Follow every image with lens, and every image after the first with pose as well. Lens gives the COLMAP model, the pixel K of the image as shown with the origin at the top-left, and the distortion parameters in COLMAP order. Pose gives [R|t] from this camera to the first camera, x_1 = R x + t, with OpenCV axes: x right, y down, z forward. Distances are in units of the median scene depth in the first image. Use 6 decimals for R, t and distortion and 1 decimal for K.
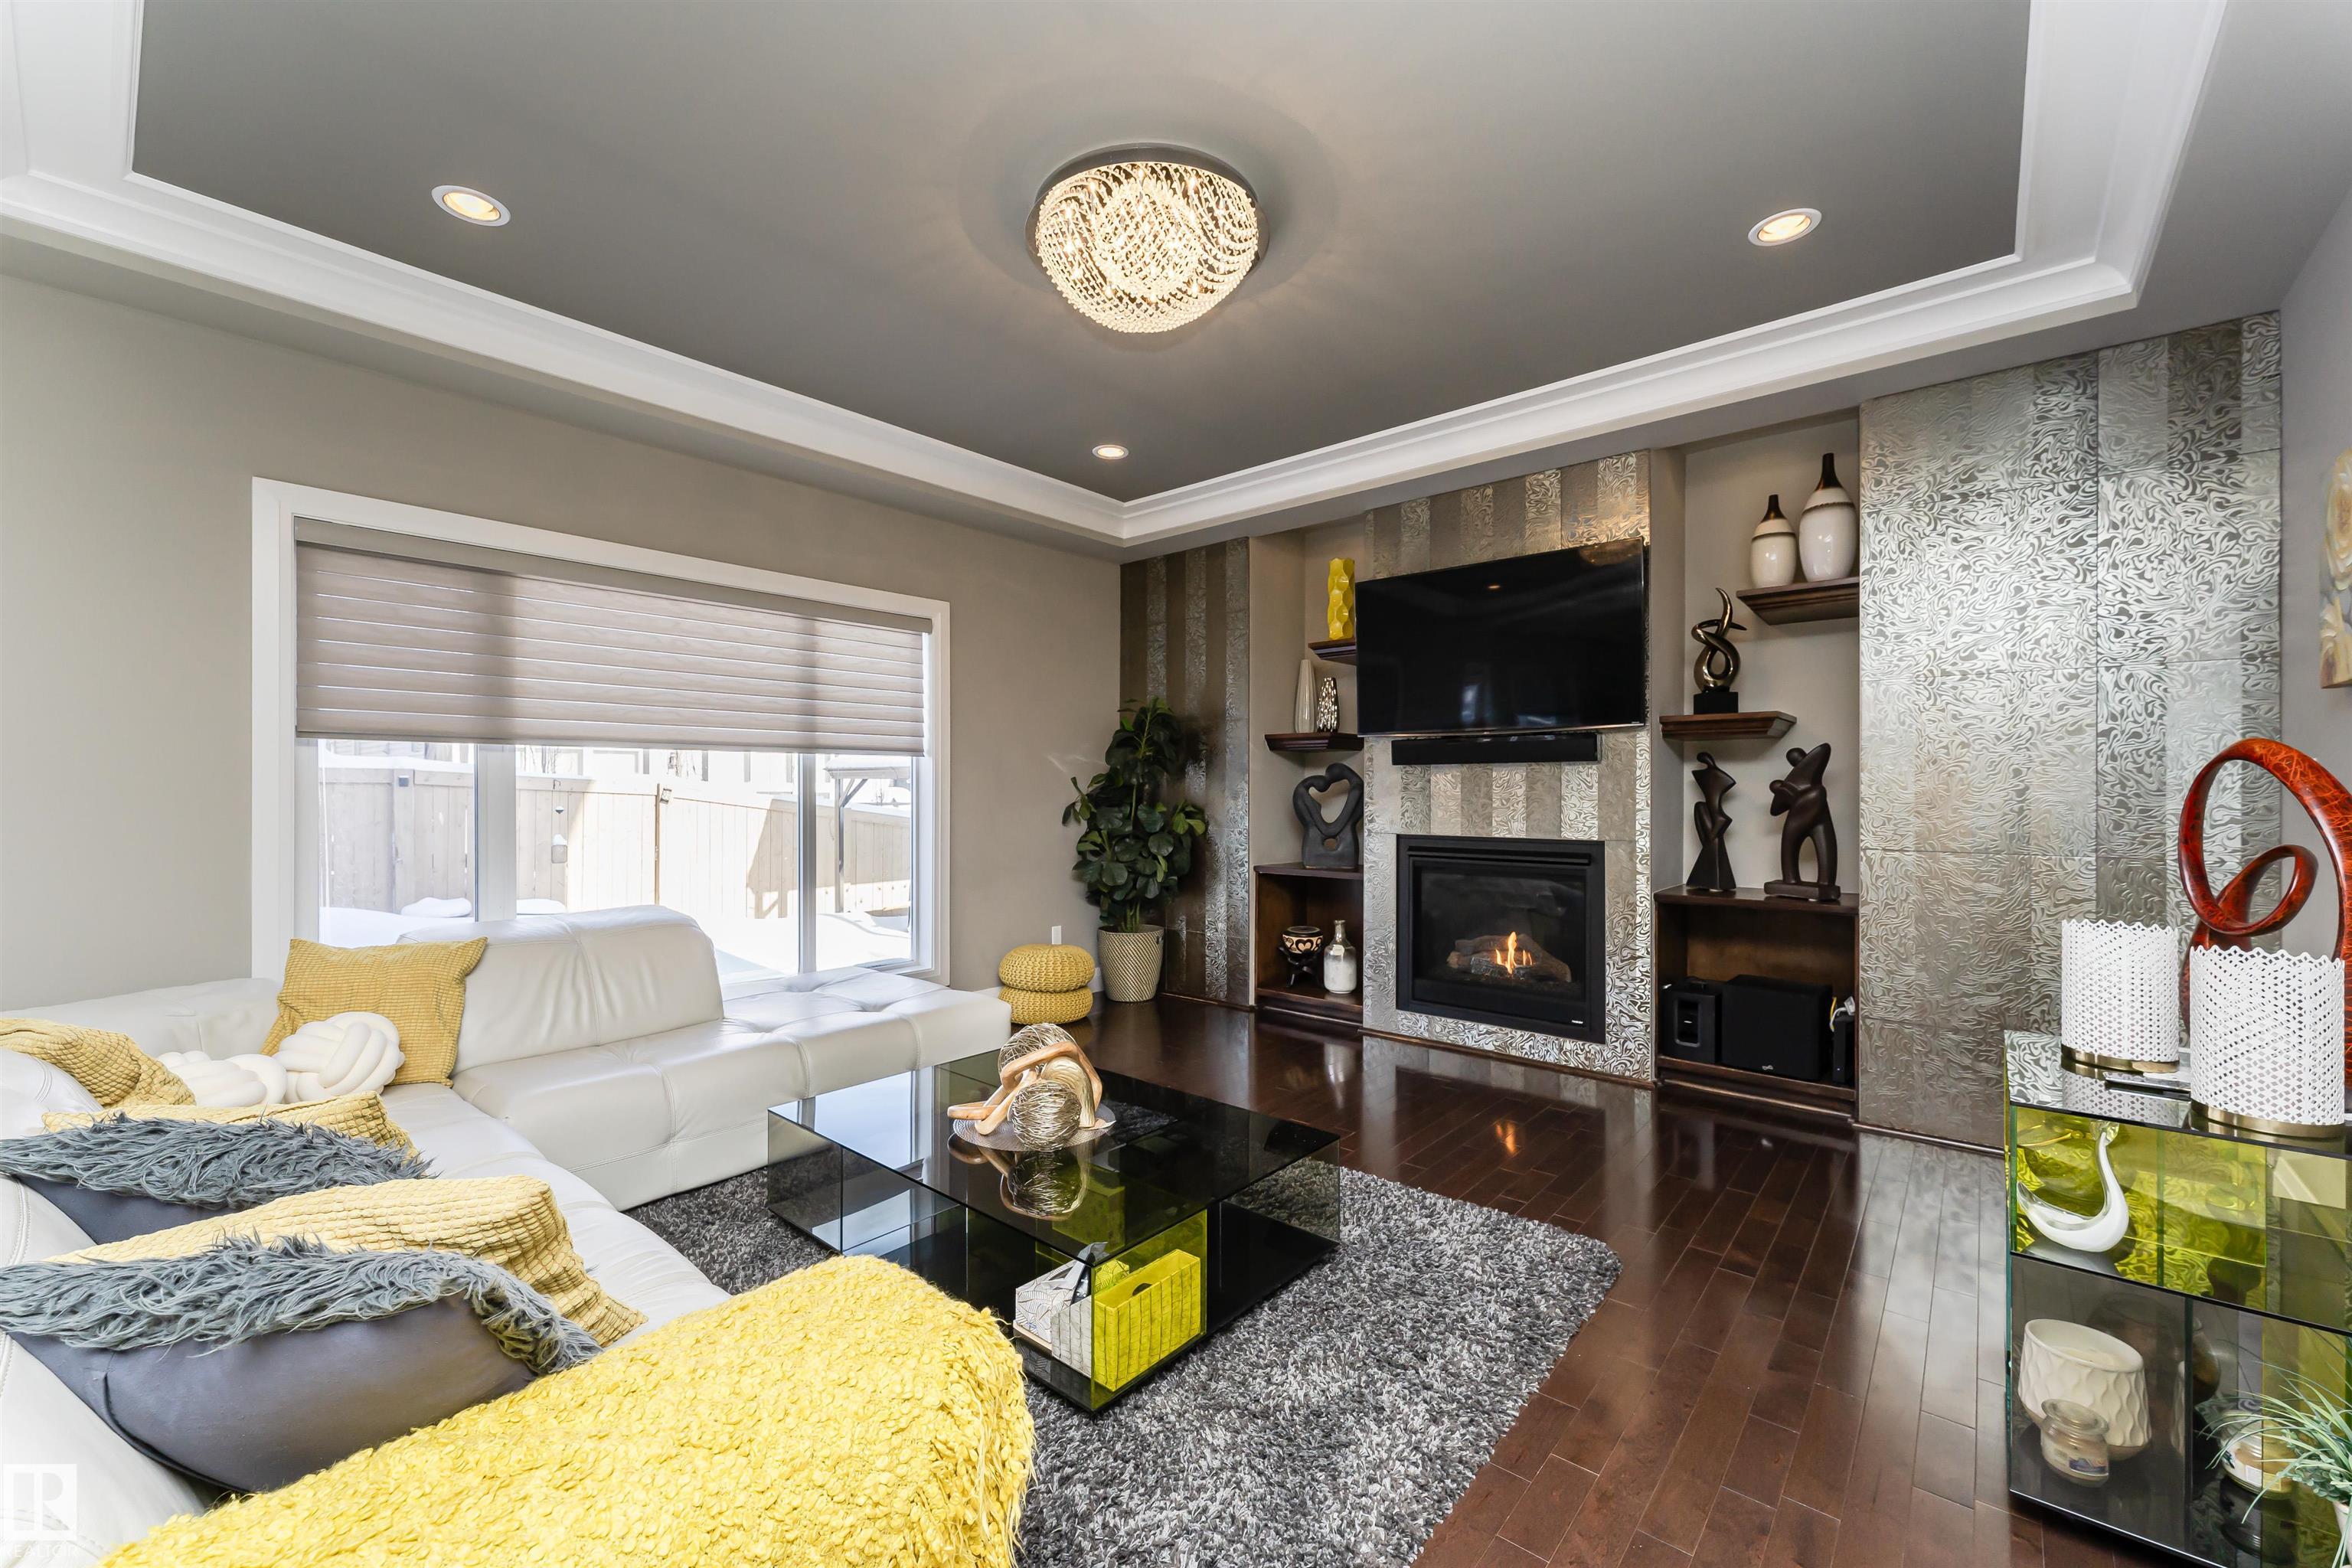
lens RADIAL K [[937.3, 0, 1163.3], [0, 937.3, 789.0], [0, 0, 1]] dist [0.001930, -0.000666]
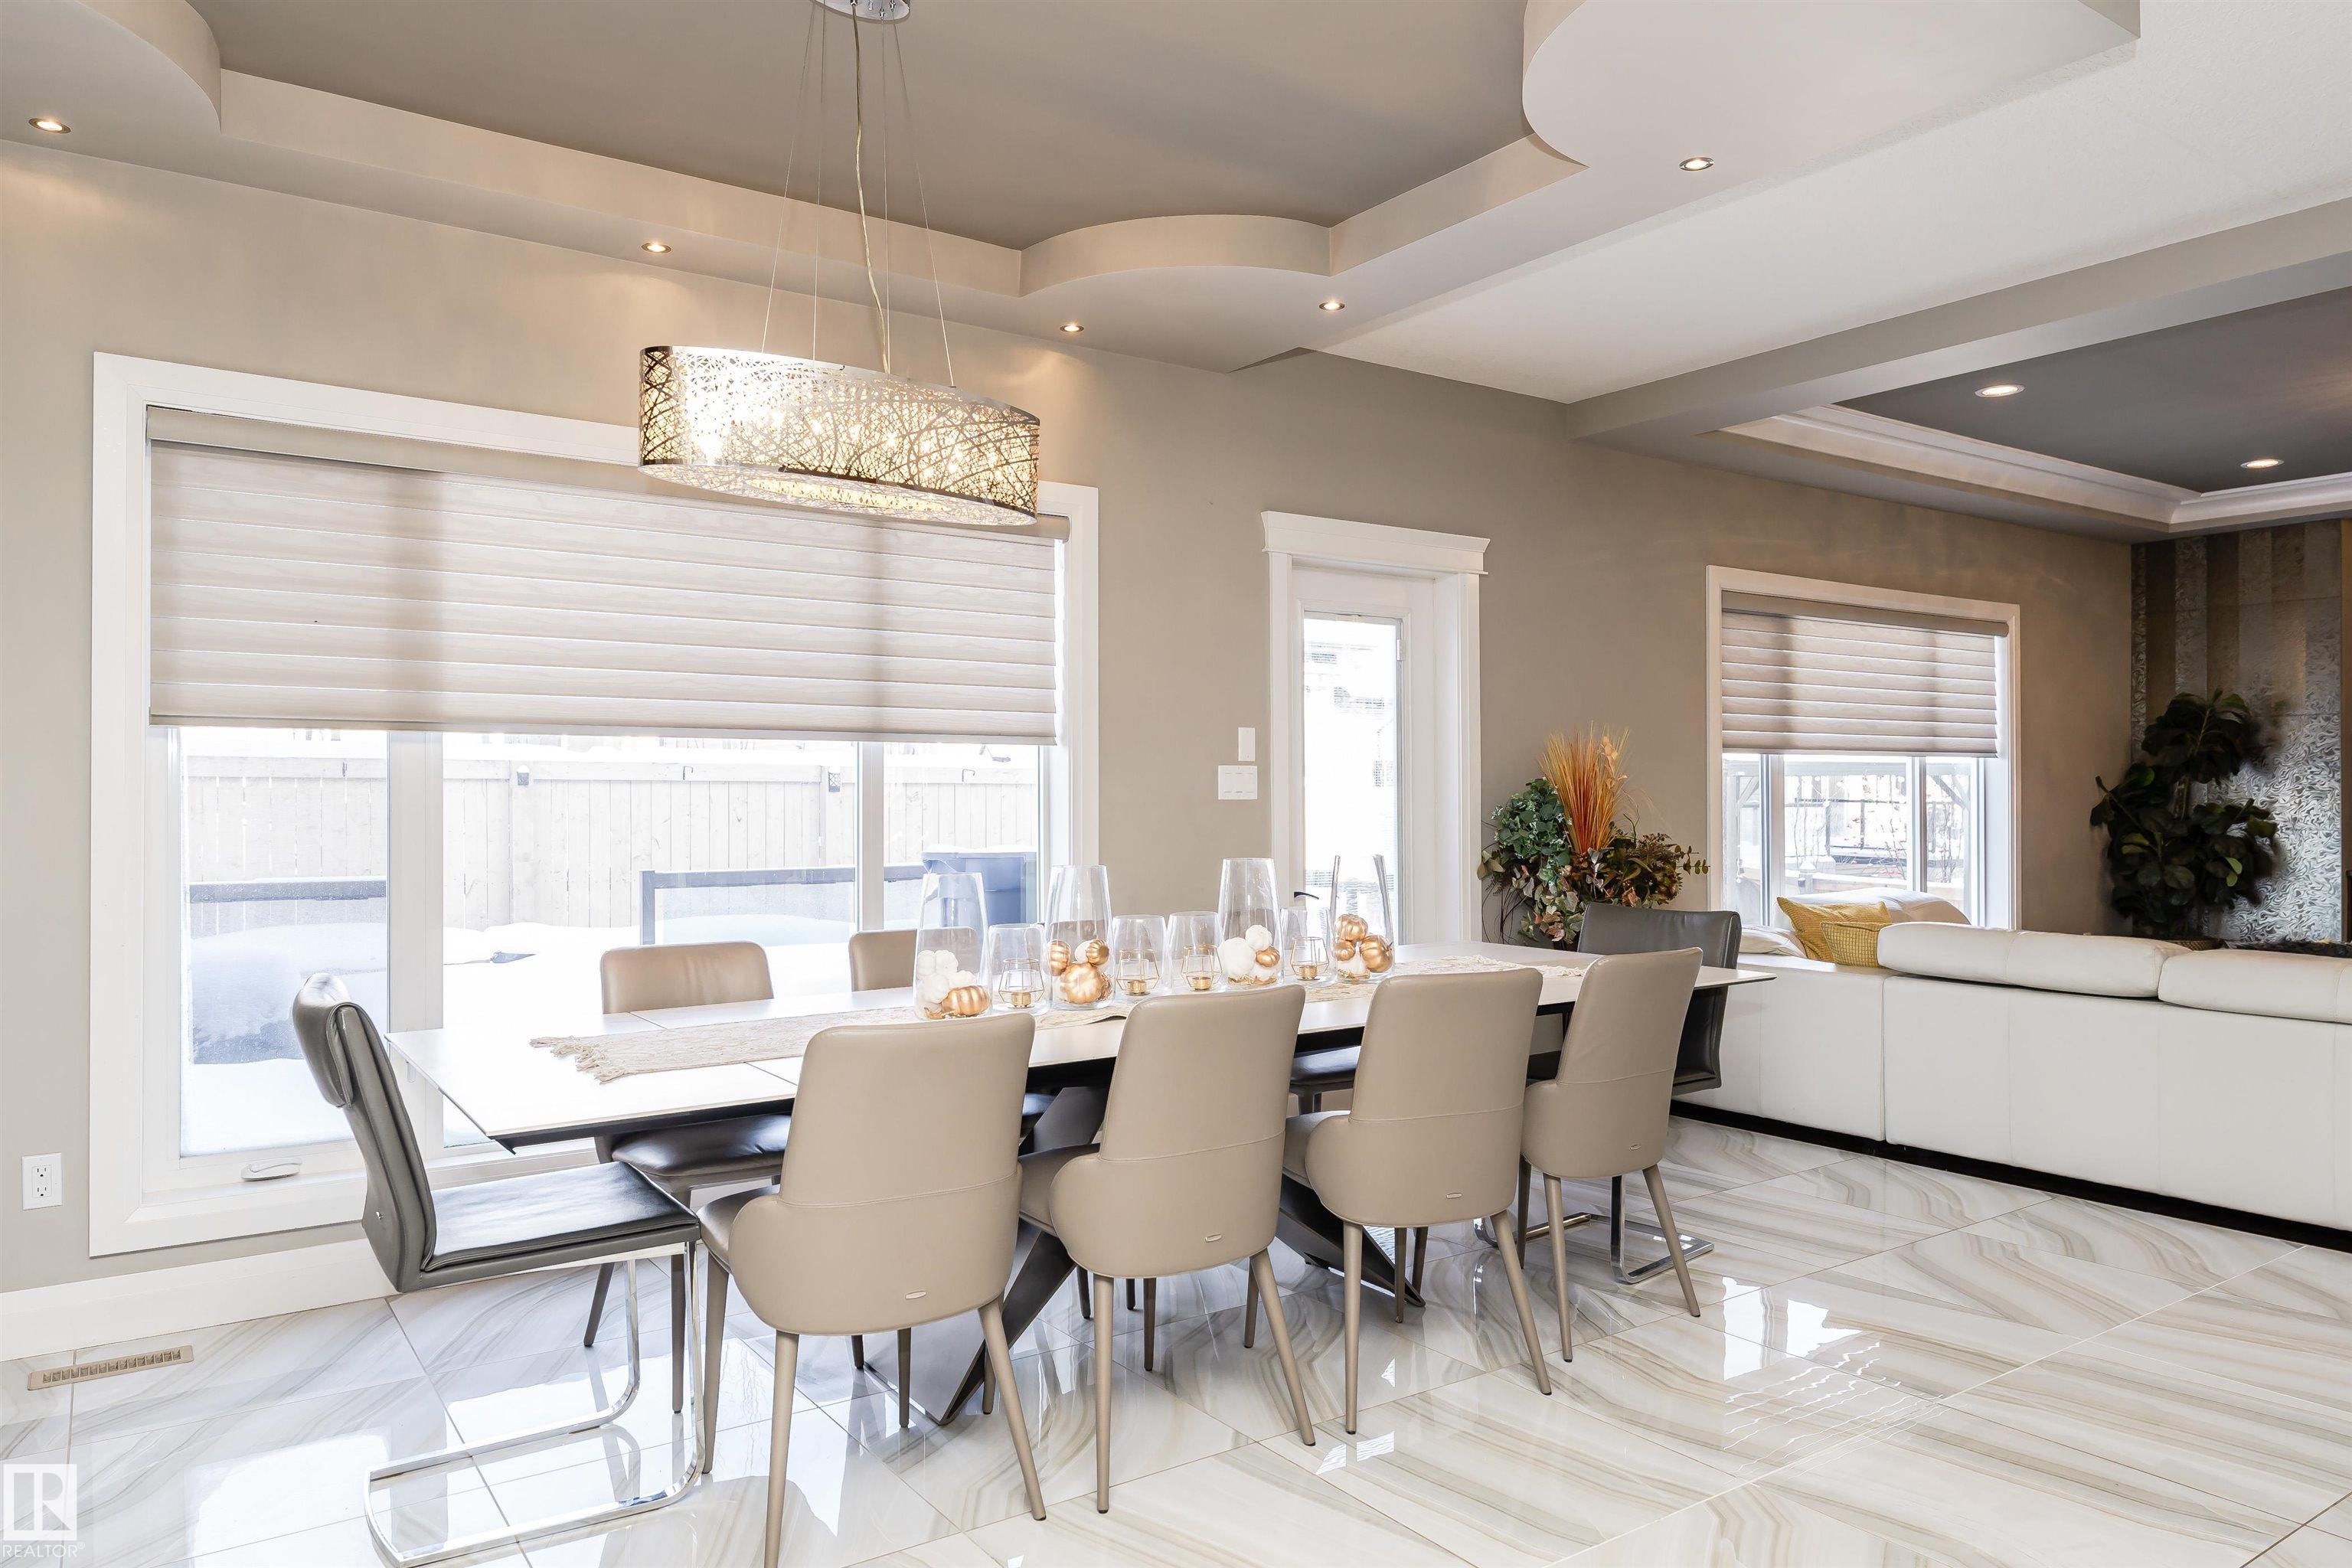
lens RADIAL K [[1493.4, 0, 1177.0], [0, 1493.4, 790.5], [0, 0, 1]] dist [0.001608, 0.000549]
pose [[0.965901, -0.001205, -0.258910, -0.752190], [0.001774, 0.999996, 0.001964, -0.003326], [0.258907, -0.002356, 0.965899, -0.867000]]
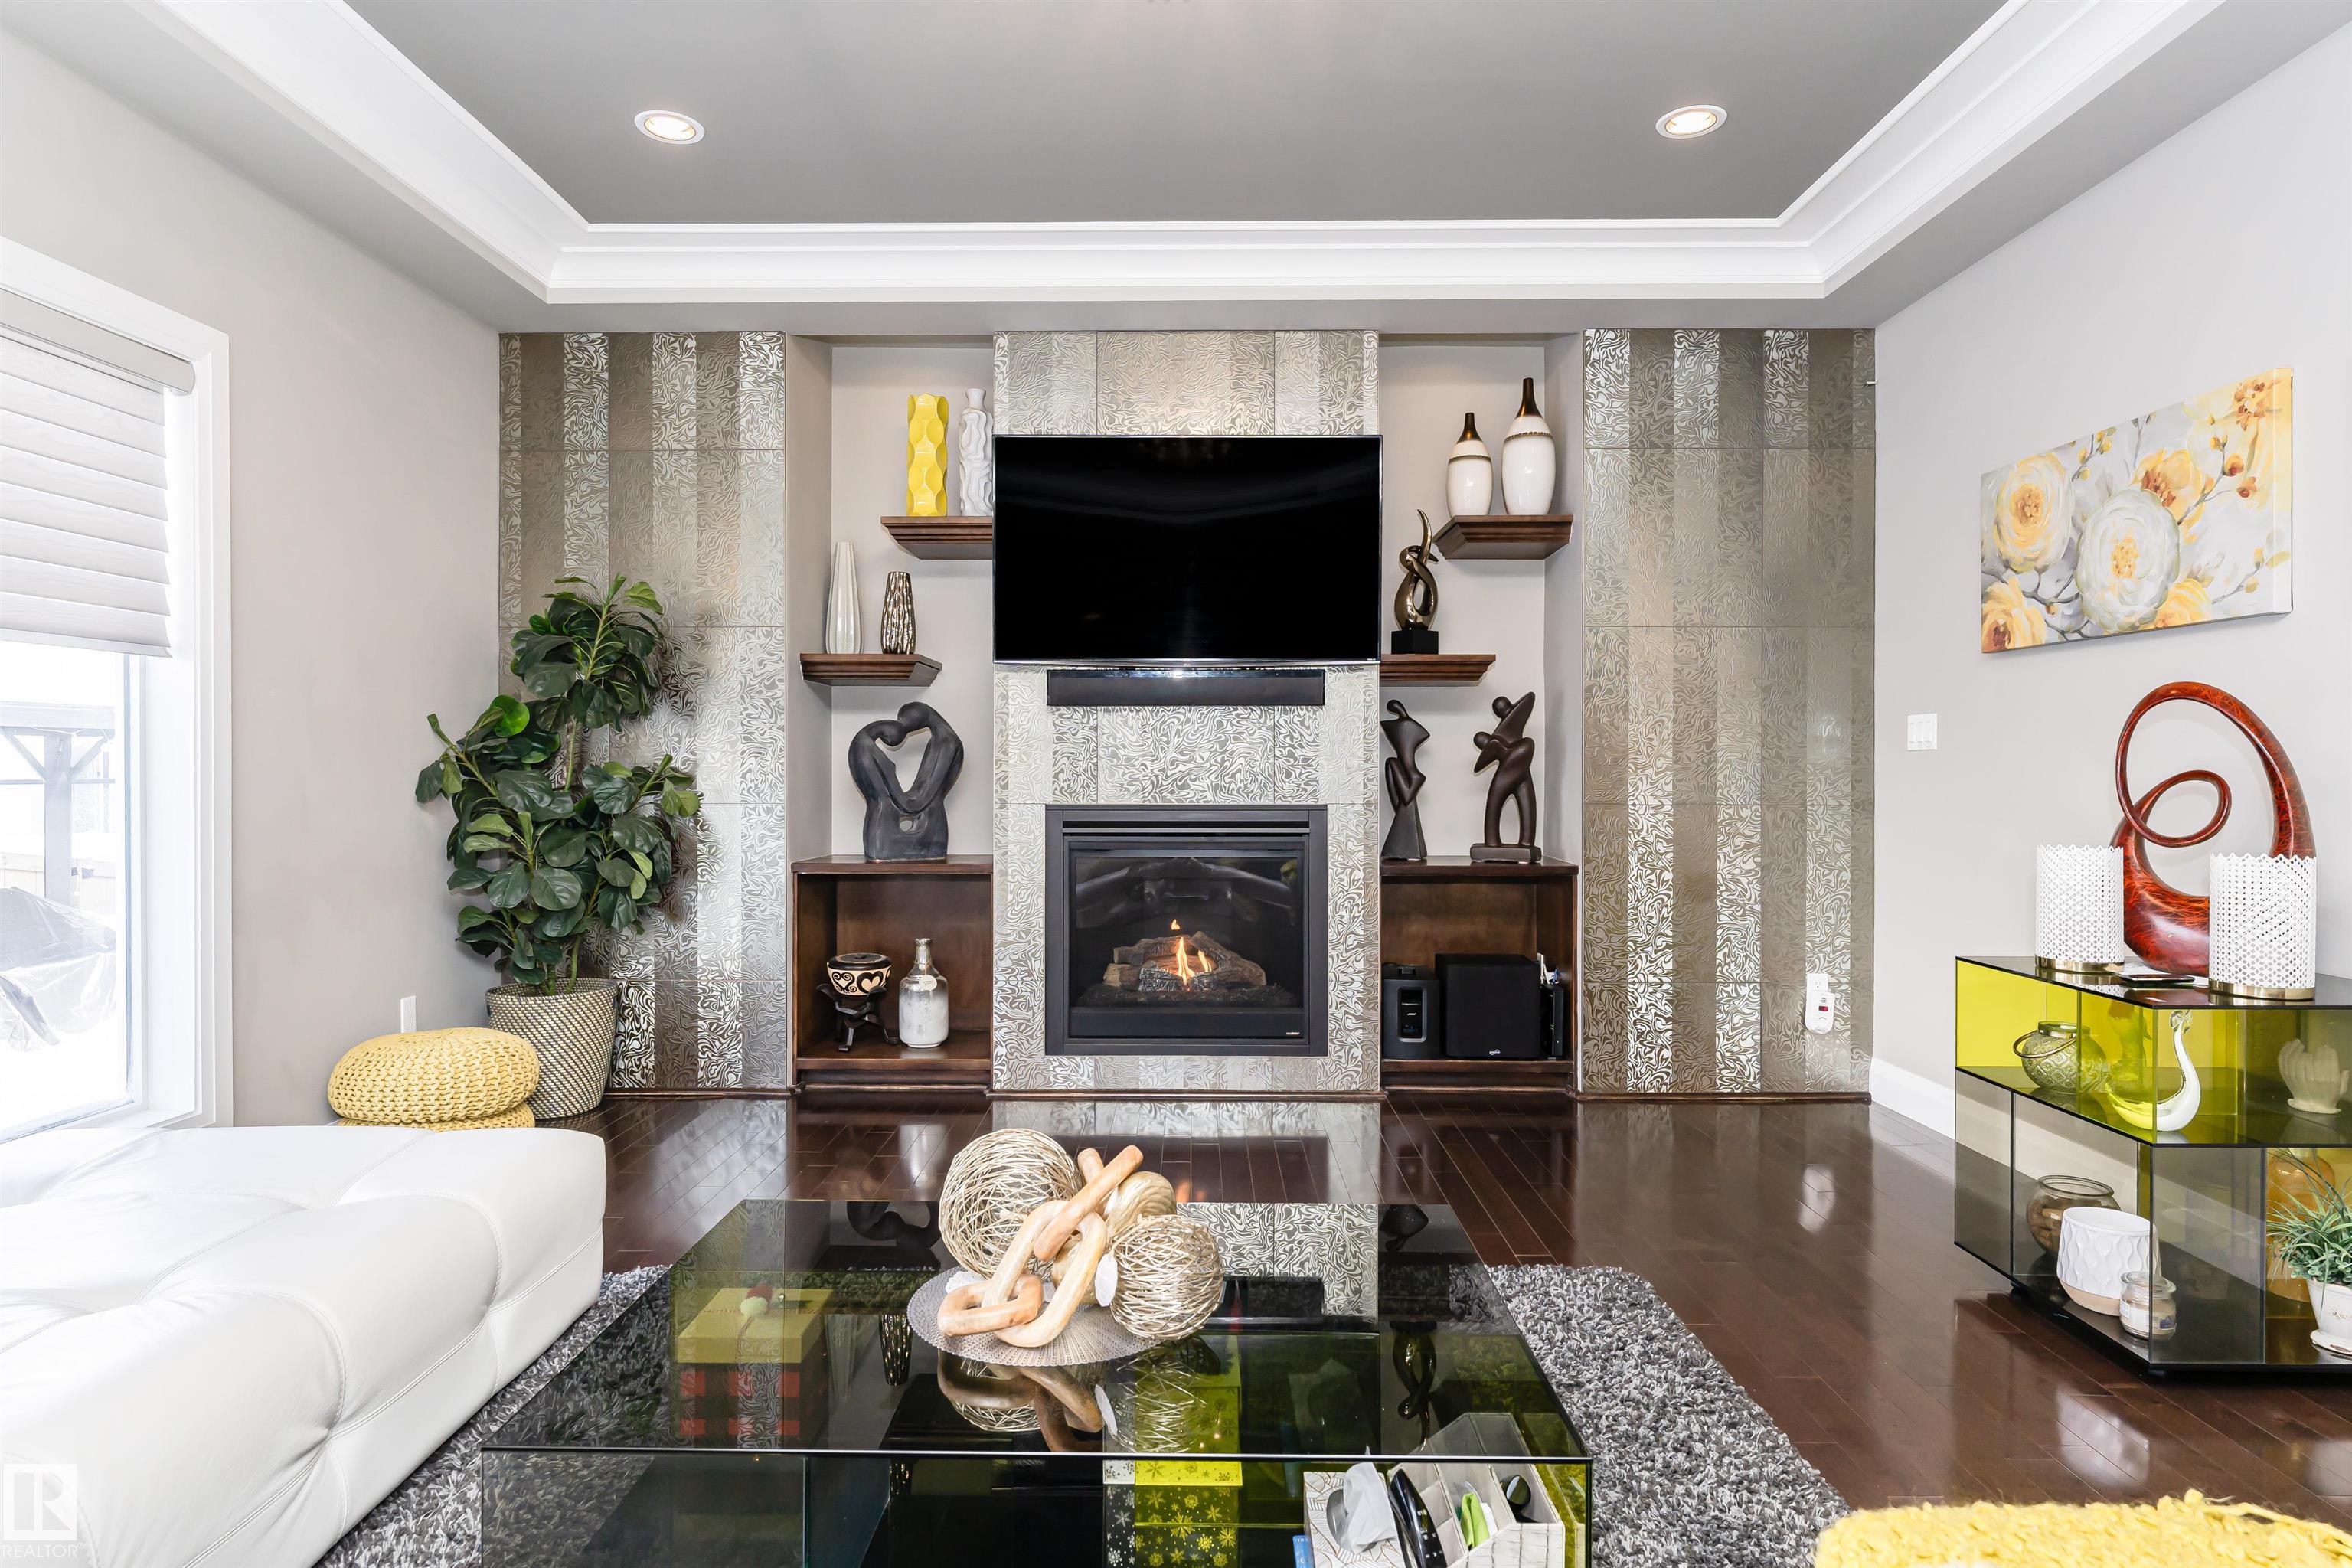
lens RADIAL K [[1290.7, 0, 1165.0], [0, 1290.7, 762.7], [0, 0, 1]] dist [0.000413, -0.005374]
pose [[0.761849, 0.000370, 0.647755, -0.316278], [-0.002362, 0.999995, 0.002206, 0.015220], [-0.647751, -0.003211, 0.761846, 0.215706]]
